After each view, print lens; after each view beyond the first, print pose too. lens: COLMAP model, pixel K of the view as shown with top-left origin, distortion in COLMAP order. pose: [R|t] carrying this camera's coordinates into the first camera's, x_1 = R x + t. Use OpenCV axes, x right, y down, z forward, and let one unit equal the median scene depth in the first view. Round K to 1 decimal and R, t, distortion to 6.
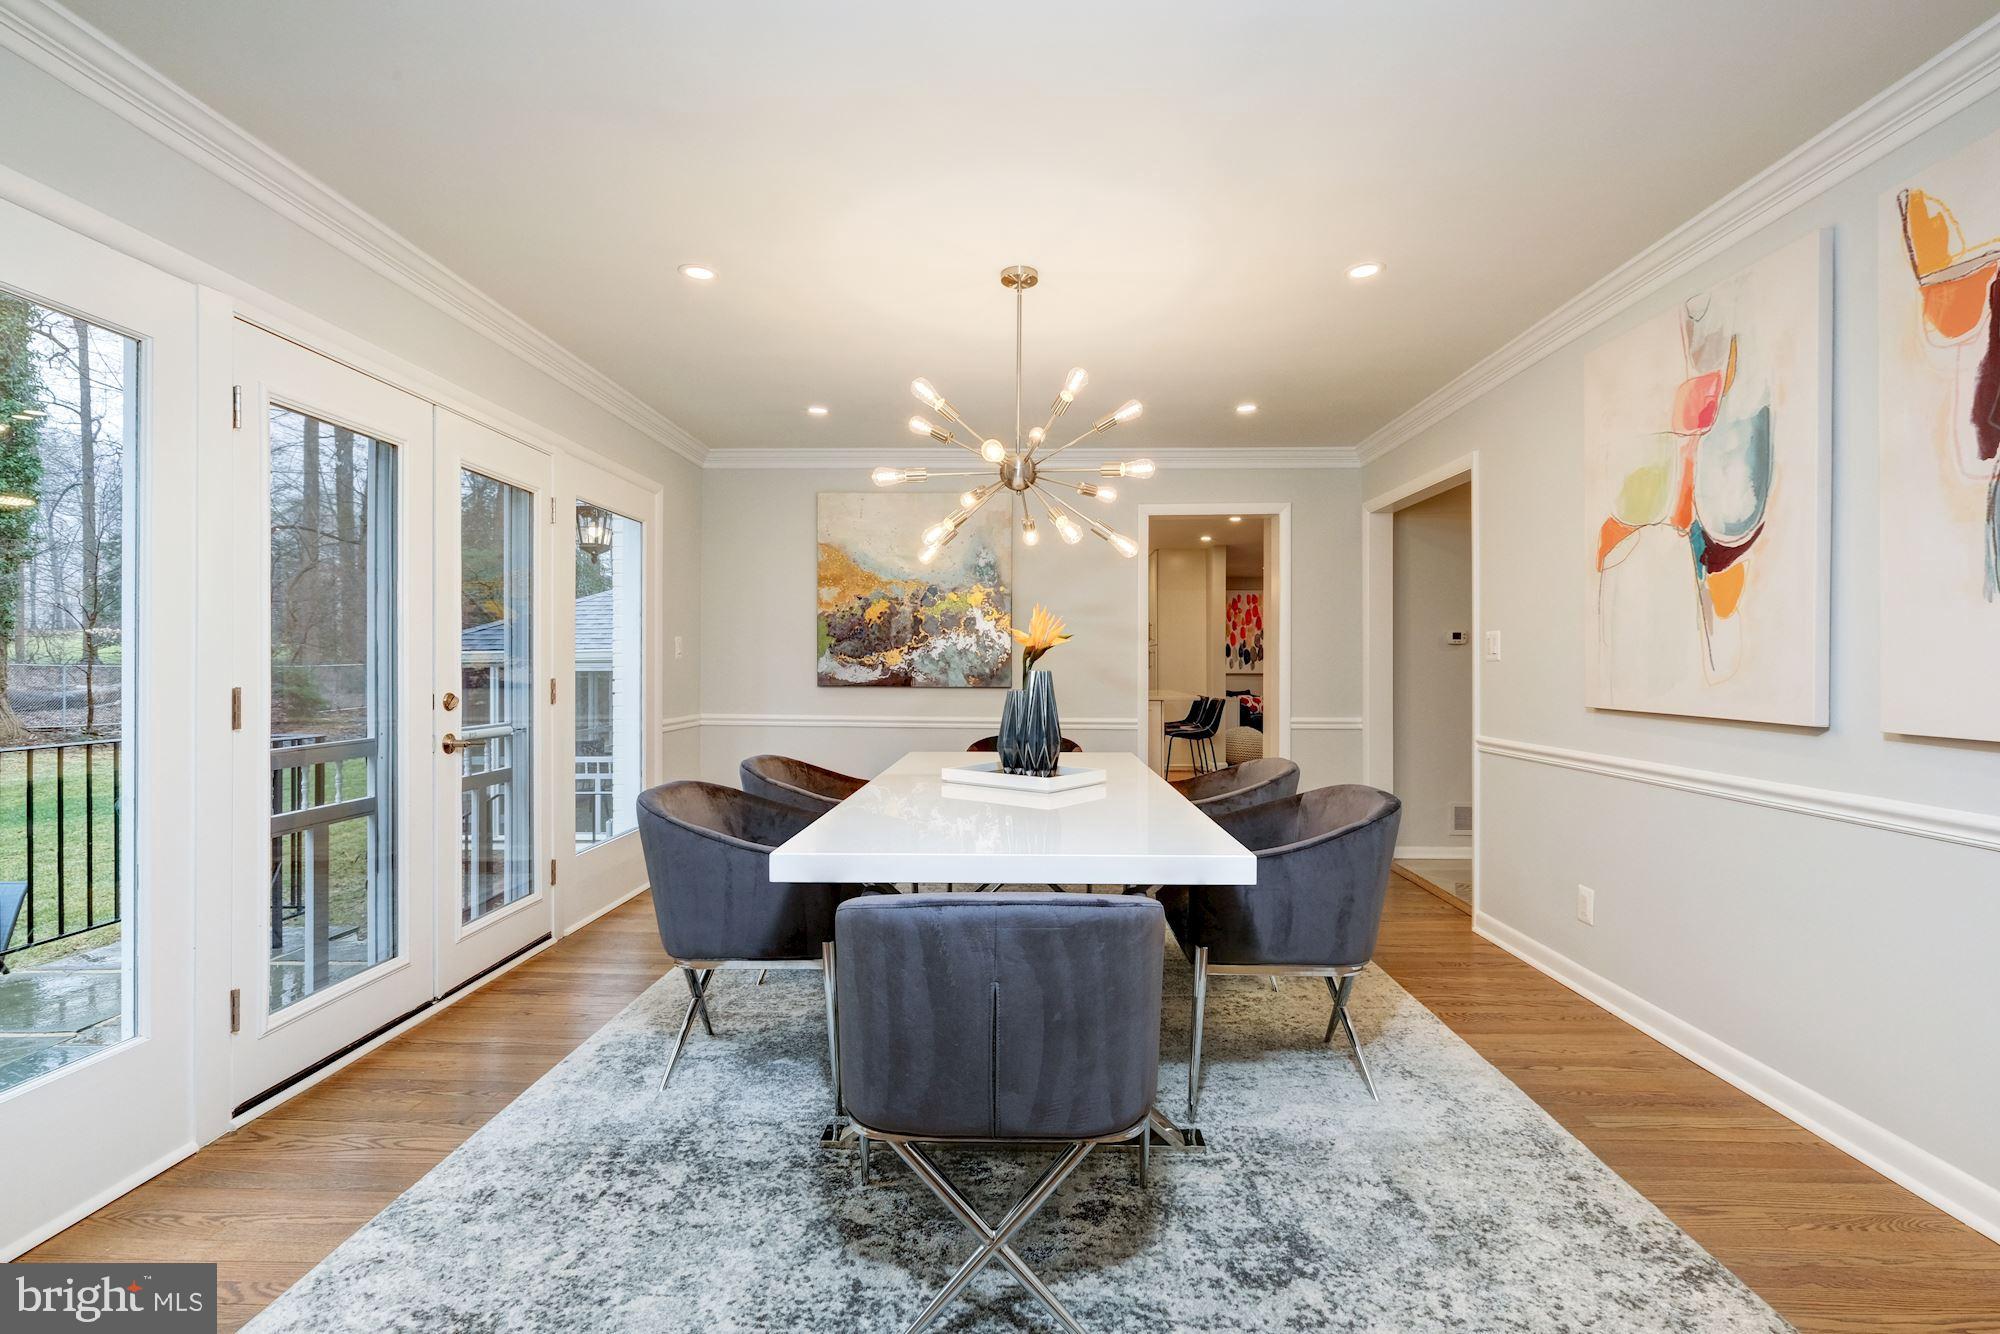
lens RADIAL K [[908.5, 0, 1059.3], [0, 908.5, 658.8], [0, 0, 1]] dist [0.002874, -0.000325]
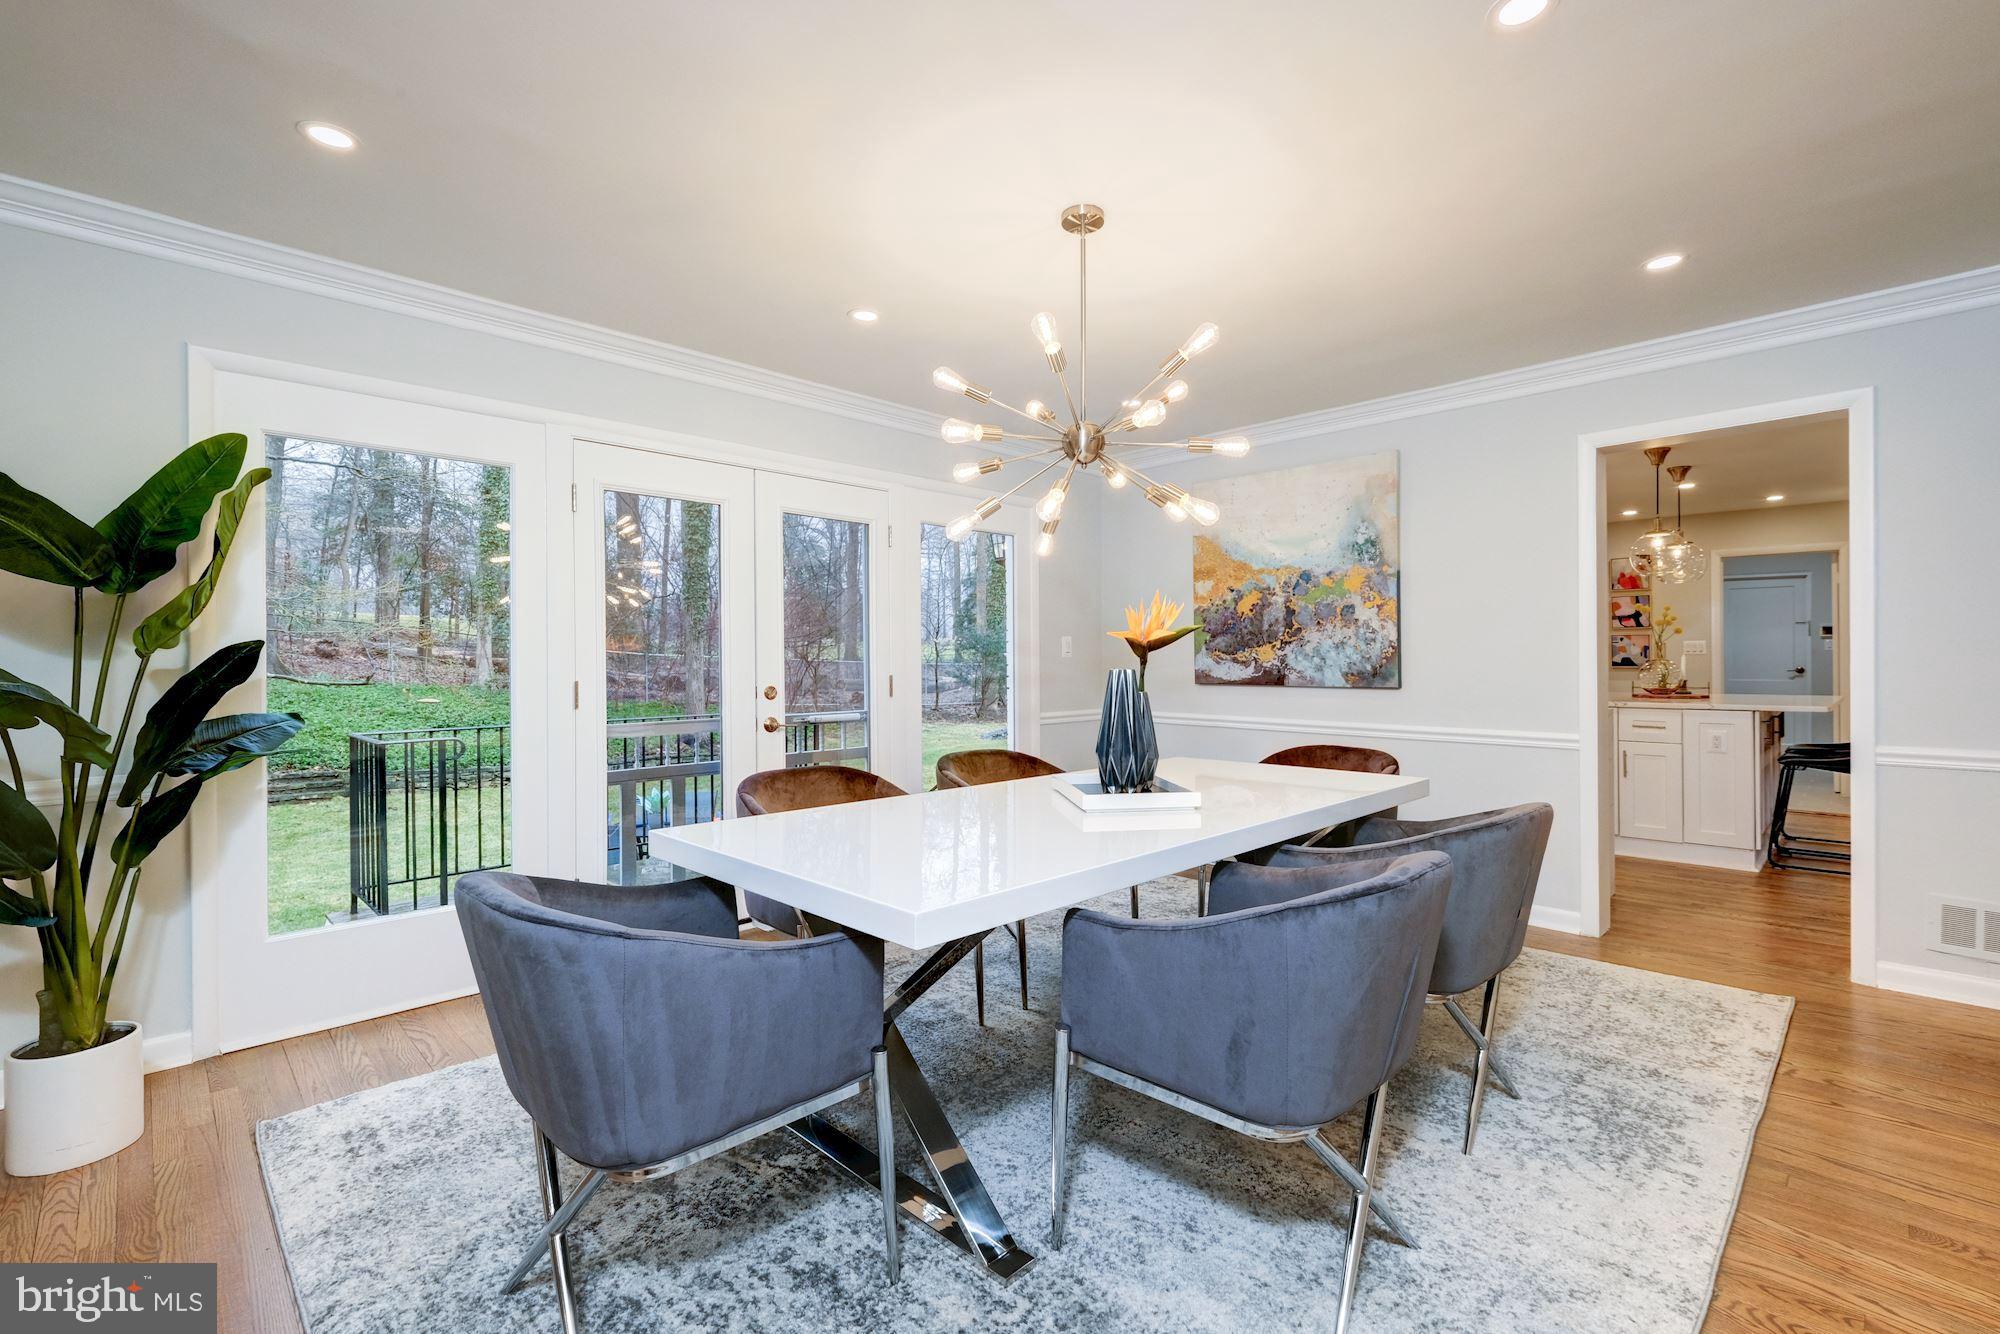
lens RADIAL K [[908.5, 0, 997.3], [0, 908.5, 663.1], [0, 0, 1]] dist [0.002874, -0.000325]
pose [[0.708776, -0.003316, -0.705426, 0.267781], [0.010360, 0.999930, 0.005709, 0.000237], [0.705358, -0.011355, 0.708761, 0.167496]]
